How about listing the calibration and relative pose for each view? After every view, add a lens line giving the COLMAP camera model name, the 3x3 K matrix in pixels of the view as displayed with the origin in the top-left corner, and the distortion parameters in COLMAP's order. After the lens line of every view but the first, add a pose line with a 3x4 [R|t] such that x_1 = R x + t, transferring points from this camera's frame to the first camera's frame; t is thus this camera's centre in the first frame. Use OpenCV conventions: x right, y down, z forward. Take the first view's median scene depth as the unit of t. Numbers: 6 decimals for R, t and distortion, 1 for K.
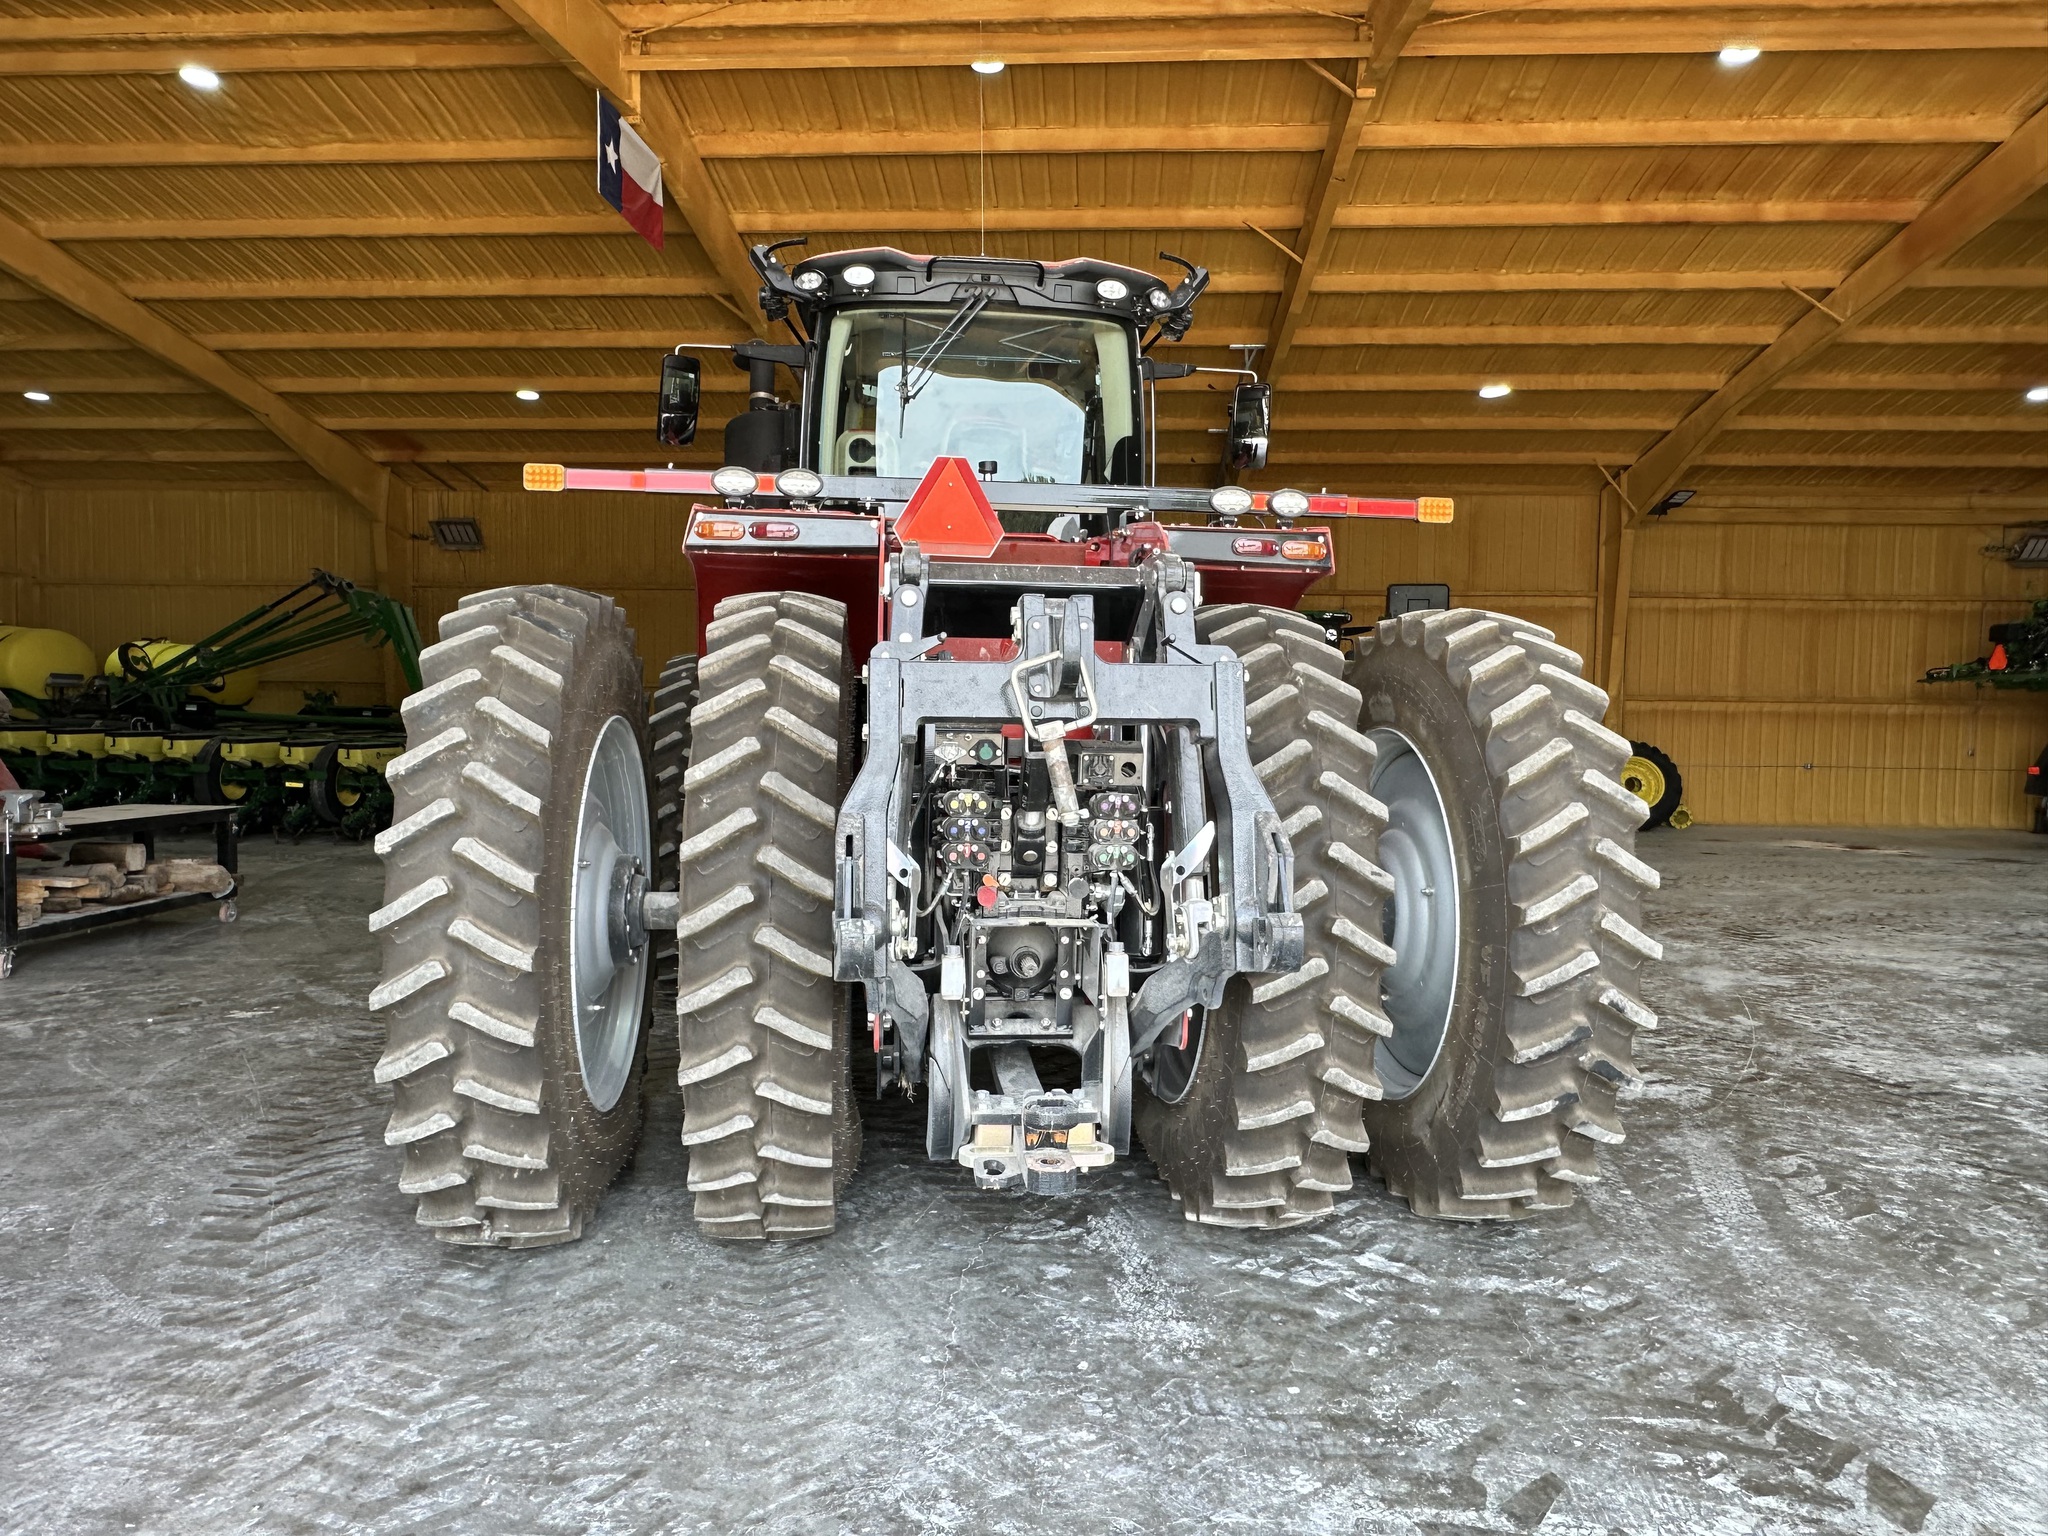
lens RADIAL K [[1321.9, 0, 1014.3], [0, 1321.9, 781.1], [0, 0, 1]] dist [-0.007159, 0.005290]
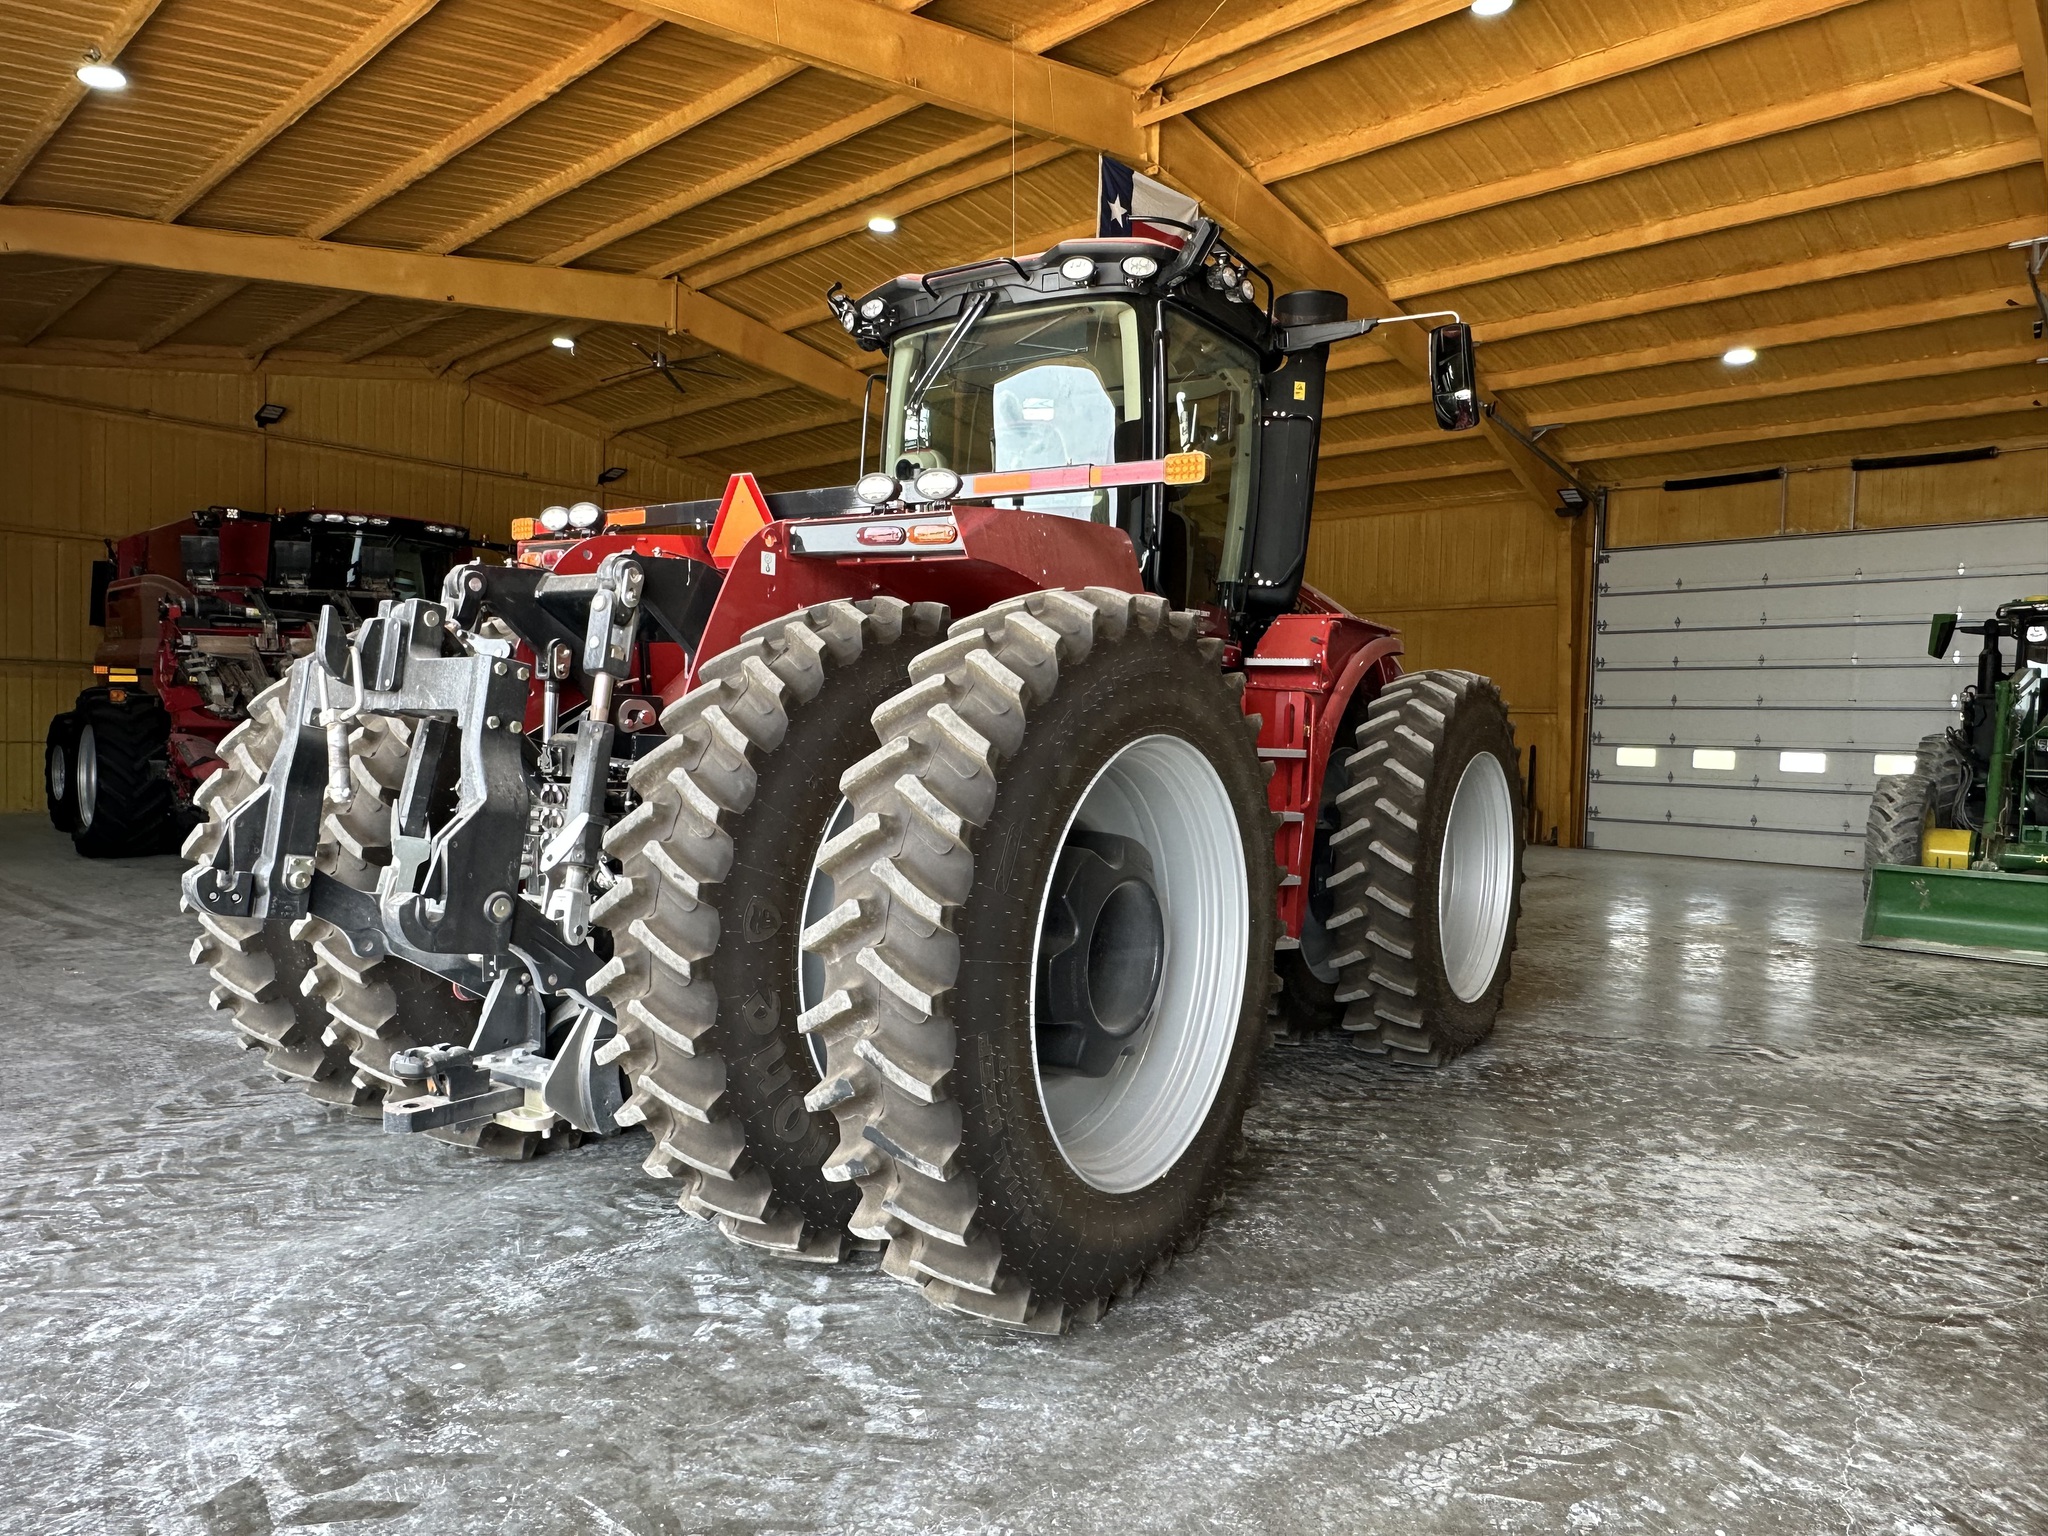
lens RADIAL K [[1321.9, 0, 1016.4], [0, 1321.9, 786.6], [0, 0, 1]] dist [-0.007159, 0.005290]
pose [[0.770626, 0.033653, -0.636398, 0.977087], [-0.044767, 0.998996, -0.001382, -0.003217], [0.635713, 0.029555, 0.771359, 0.394007]]
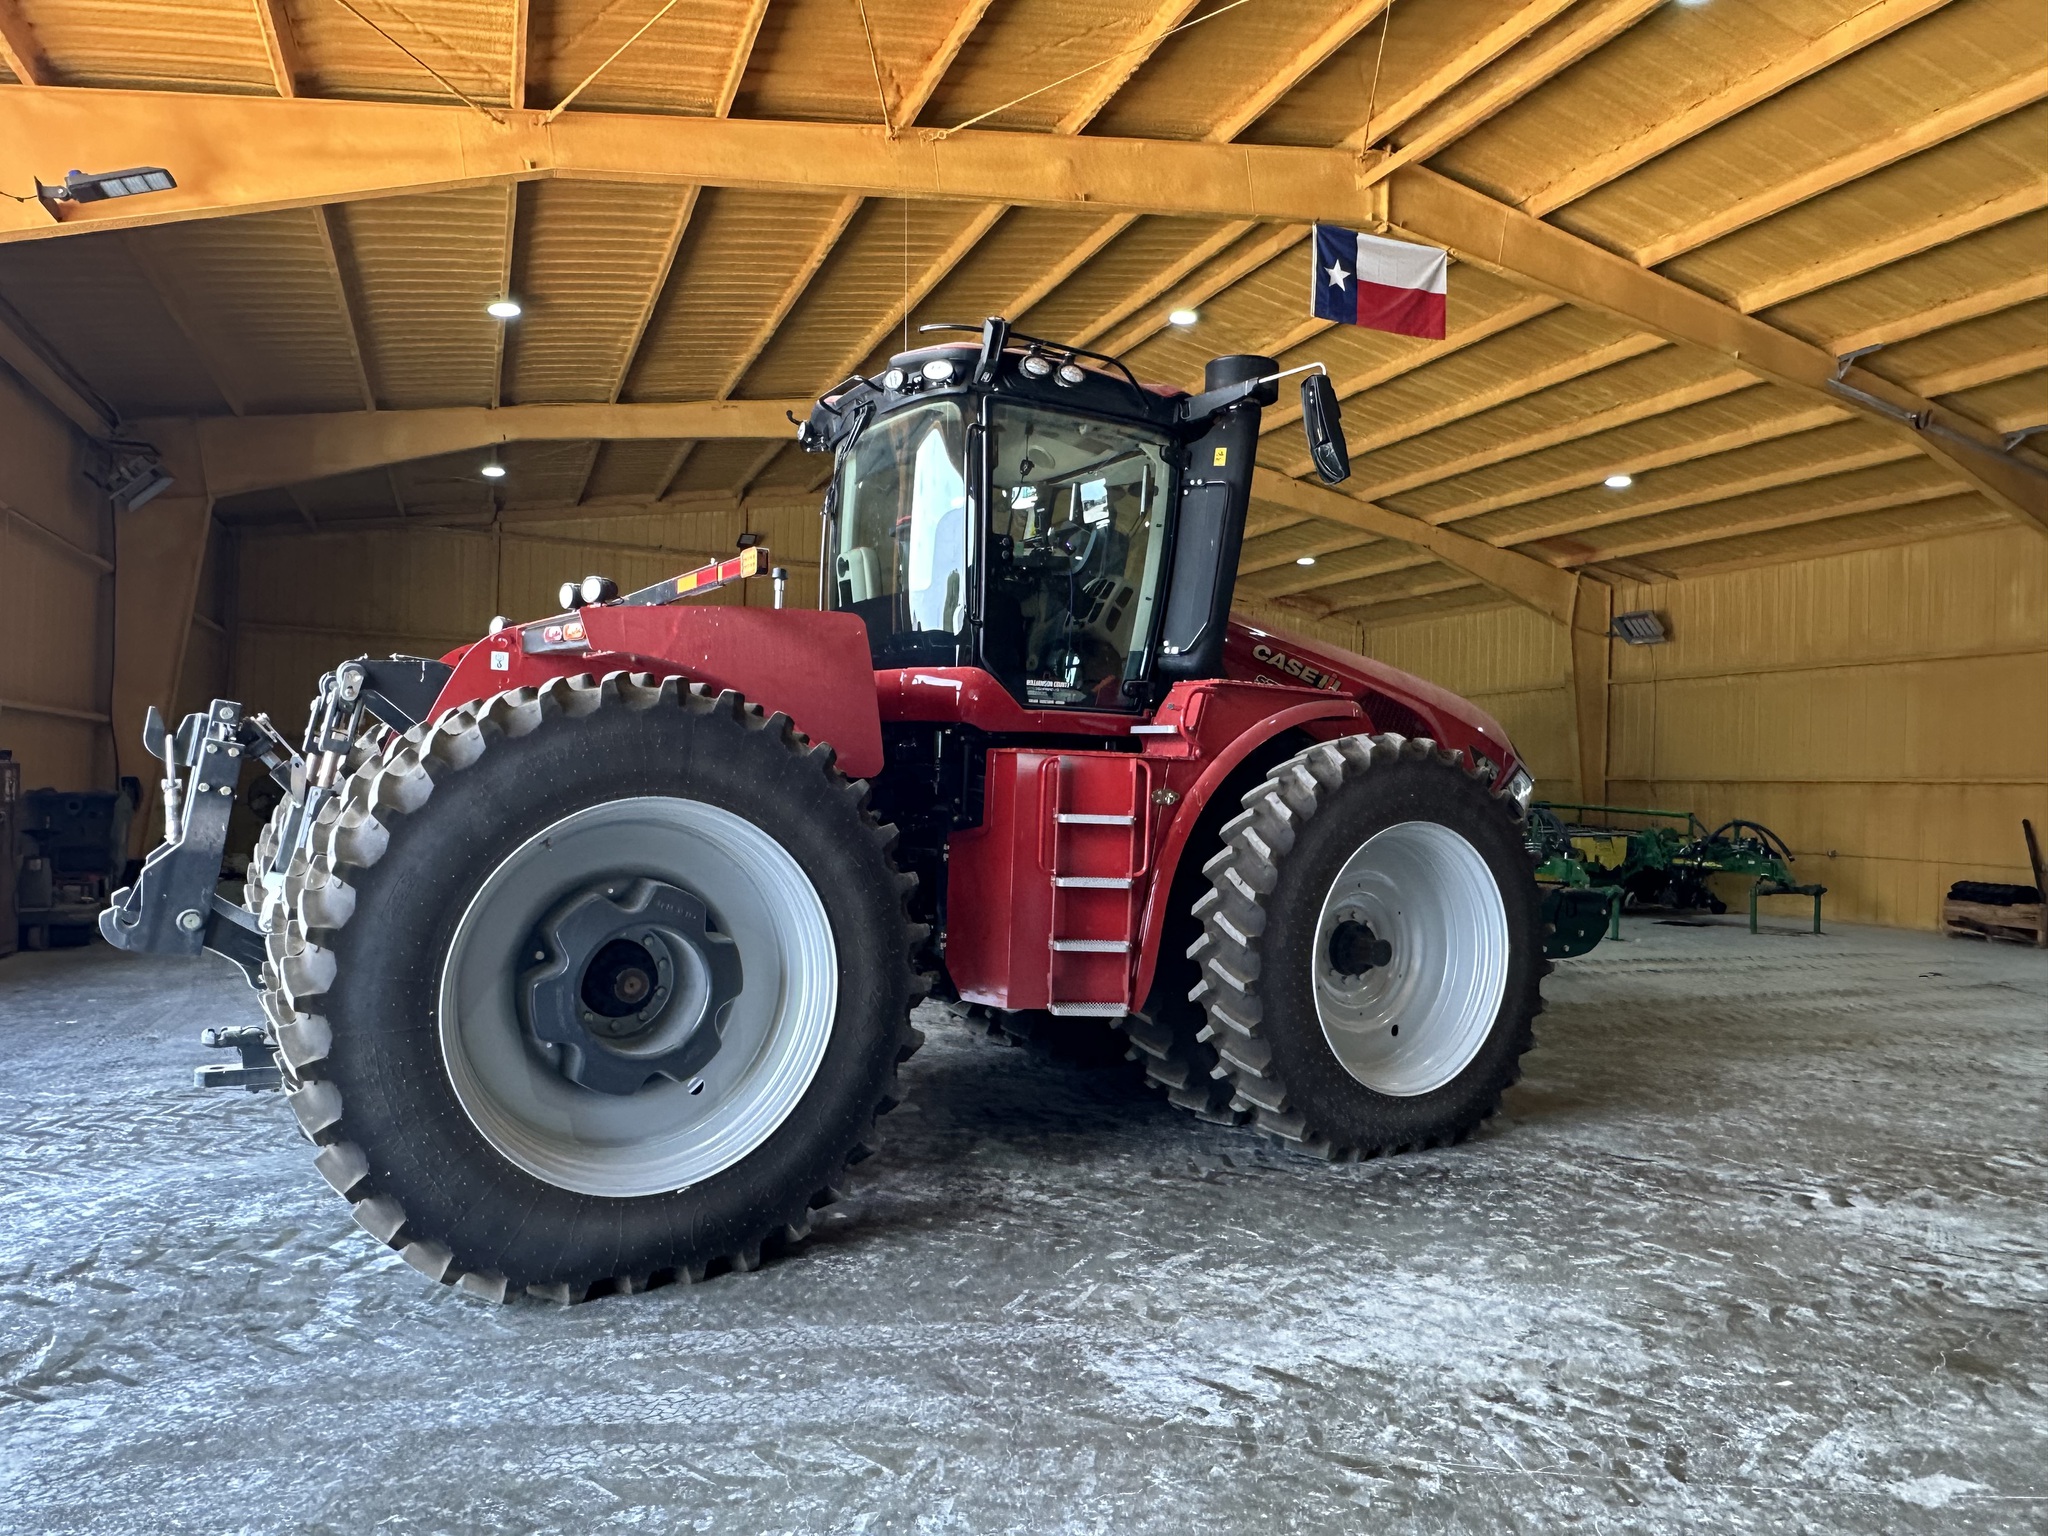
lens RADIAL K [[1321.9, 0, 1009.9], [0, 1321.9, 784.6], [0, 0, 1]] dist [-0.007159, 0.005290]
pose [[0.435849, -0.006535, -0.899996, 1.568328], [-0.061409, 0.997427, -0.036981, -0.034590], [0.897922, 0.071386, 0.434326, 0.987294]]
